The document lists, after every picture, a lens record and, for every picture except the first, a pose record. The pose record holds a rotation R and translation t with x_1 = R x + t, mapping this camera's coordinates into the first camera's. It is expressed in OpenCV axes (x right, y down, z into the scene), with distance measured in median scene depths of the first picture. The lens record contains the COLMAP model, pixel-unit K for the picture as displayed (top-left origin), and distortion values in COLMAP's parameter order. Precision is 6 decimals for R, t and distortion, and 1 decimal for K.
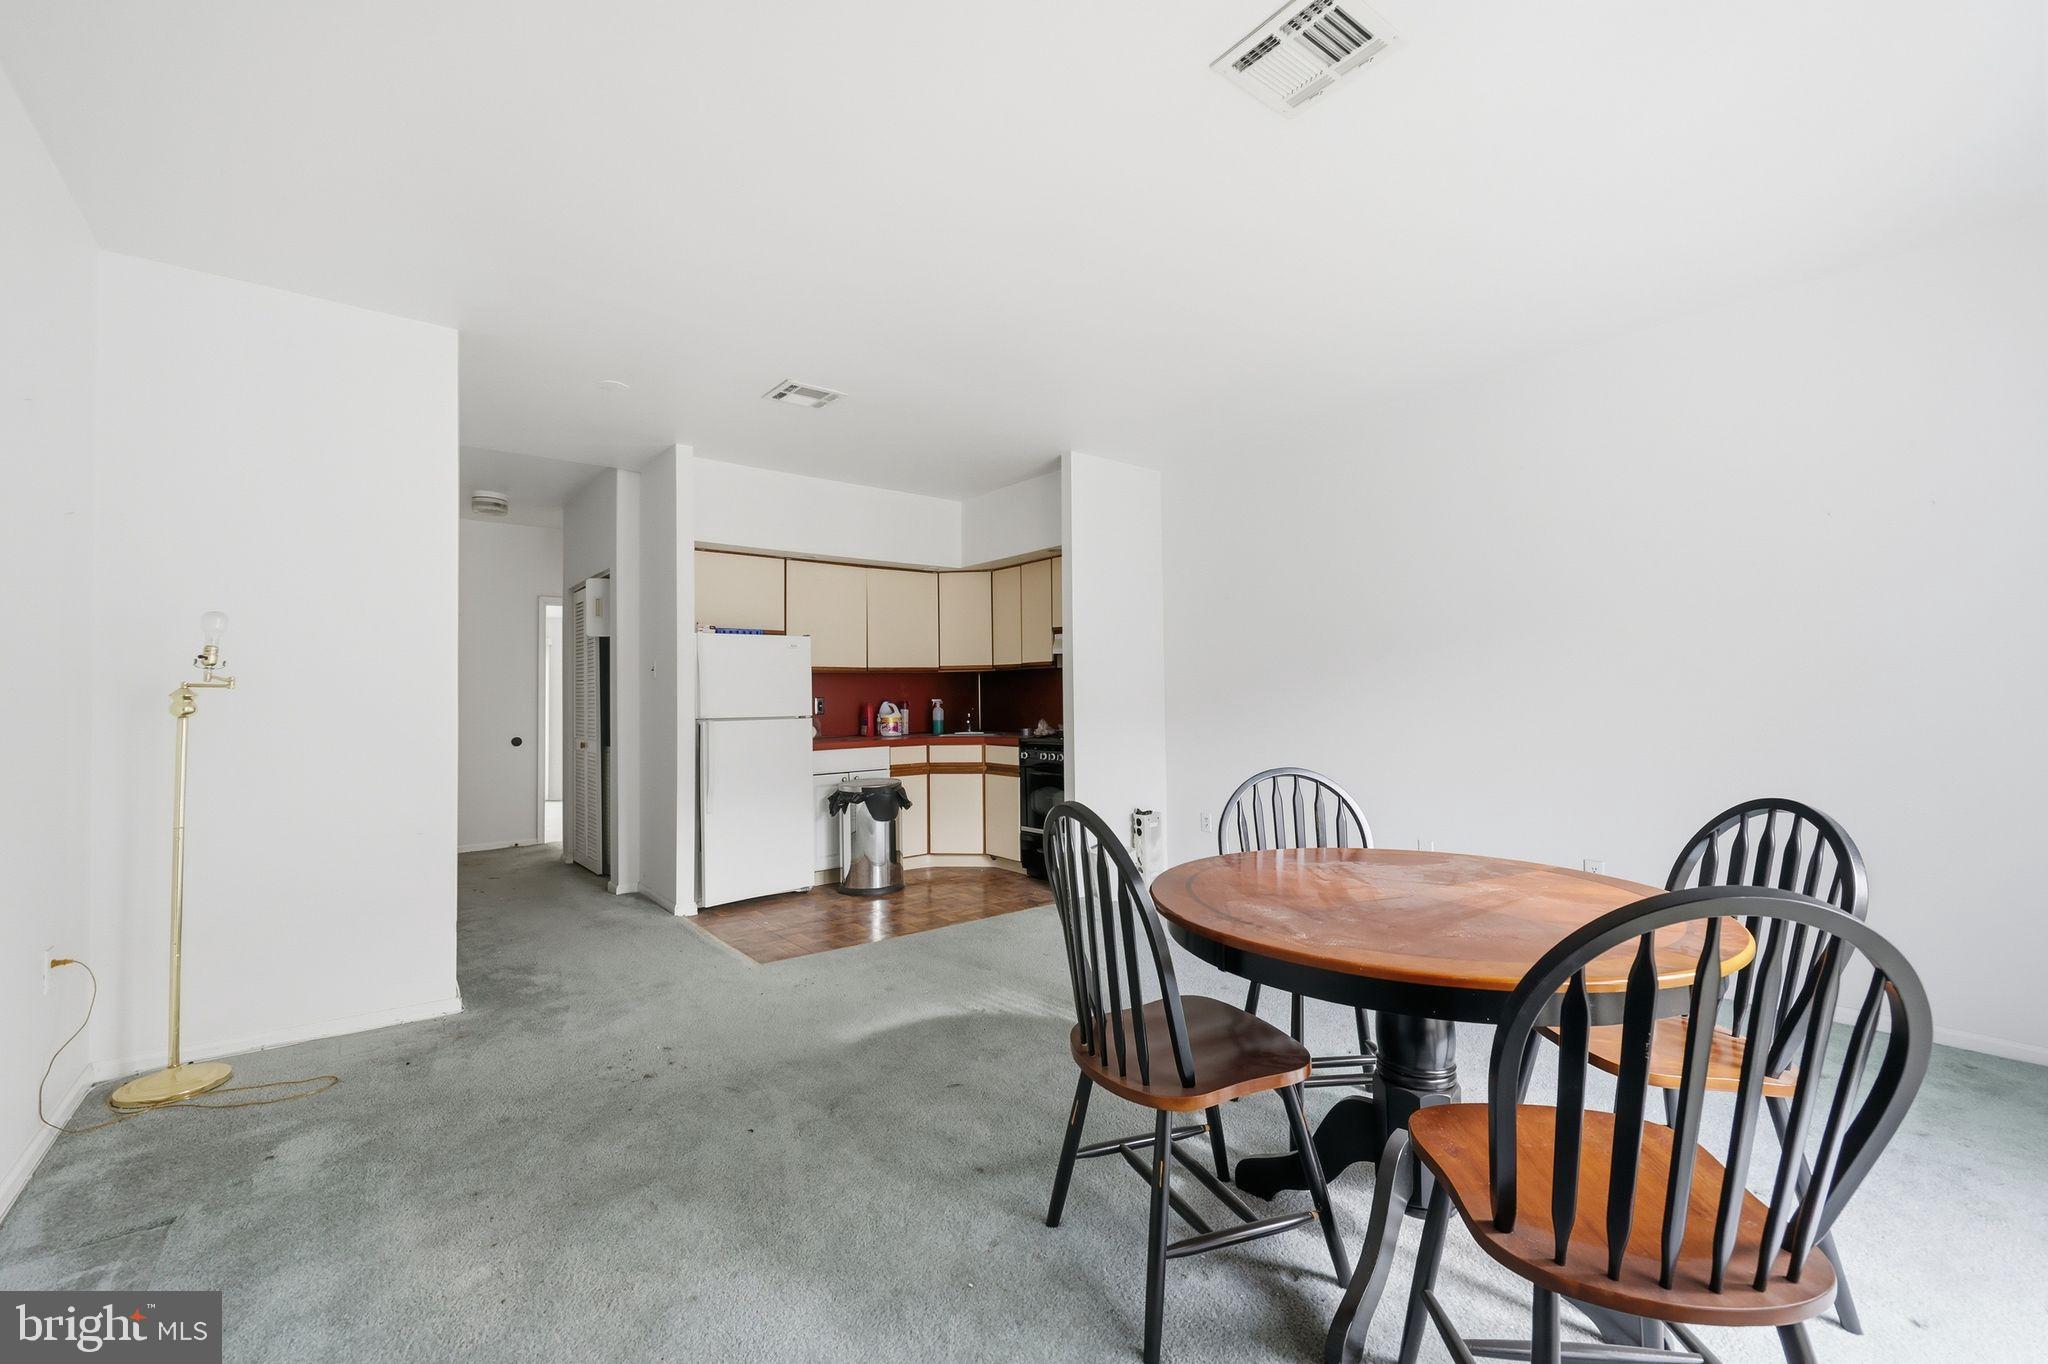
lens RADIAL K [[830.7, 0, 1021.1], [0, 830.7, 682.7], [0, 0, 1]] dist [0.000461, 0.000024]
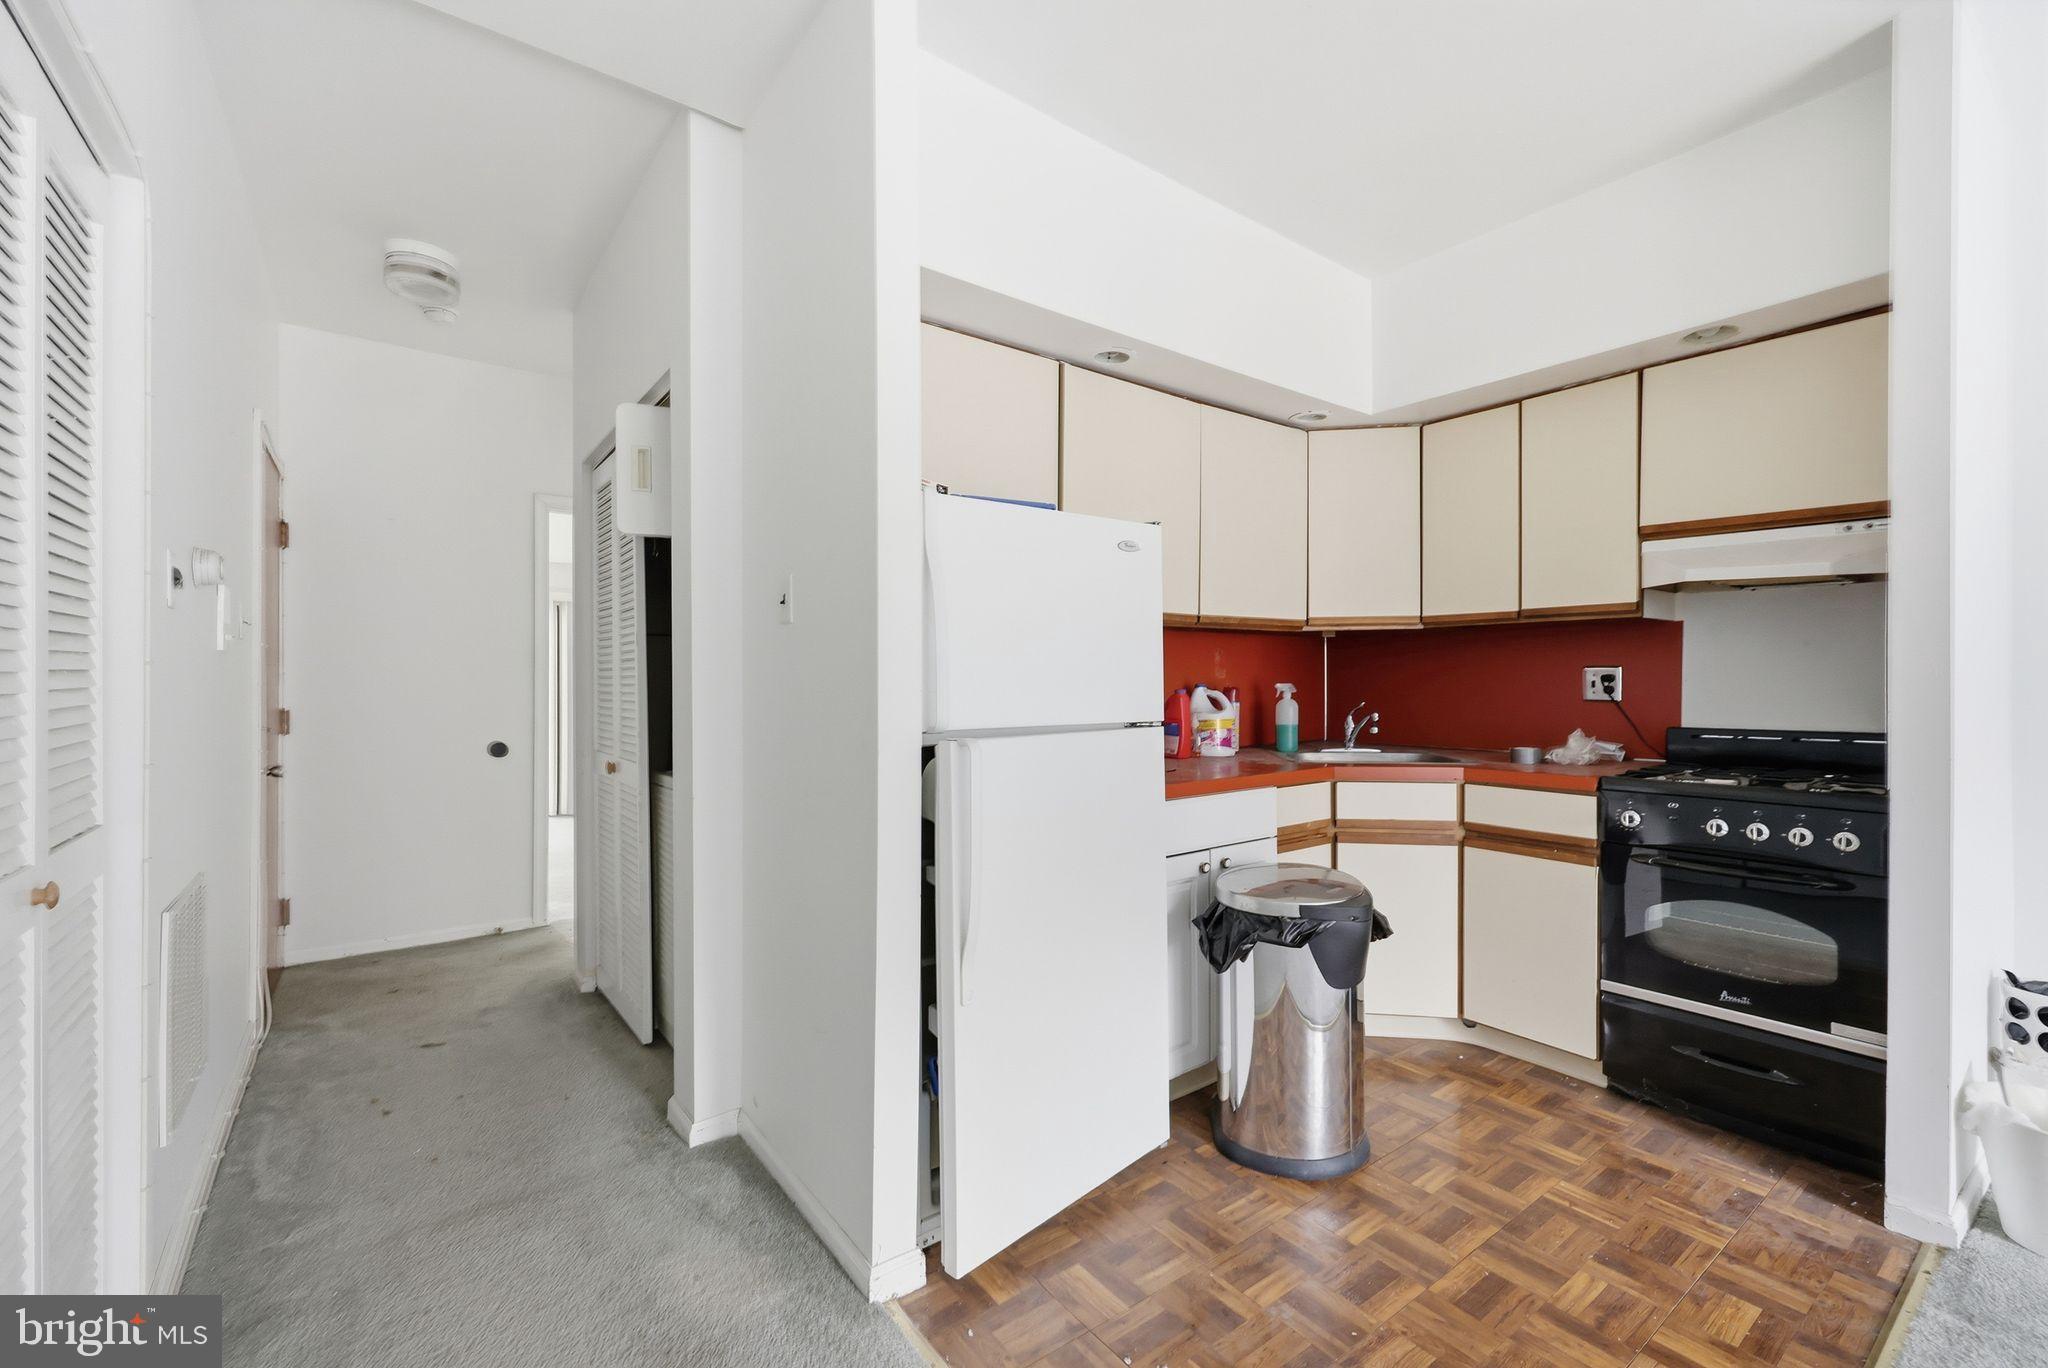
lens RADIAL K [[830.7, 0, 1006.3], [0, 830.7, 686.9], [0, 0, 1]] dist [0.000461, 0.000024]
pose [[0.999106, 0.010609, -0.040911, -0.287066], [-0.009786, 0.999747, 0.020245, 0.014534], [0.041115, -0.019826, 0.998958, 0.544534]]
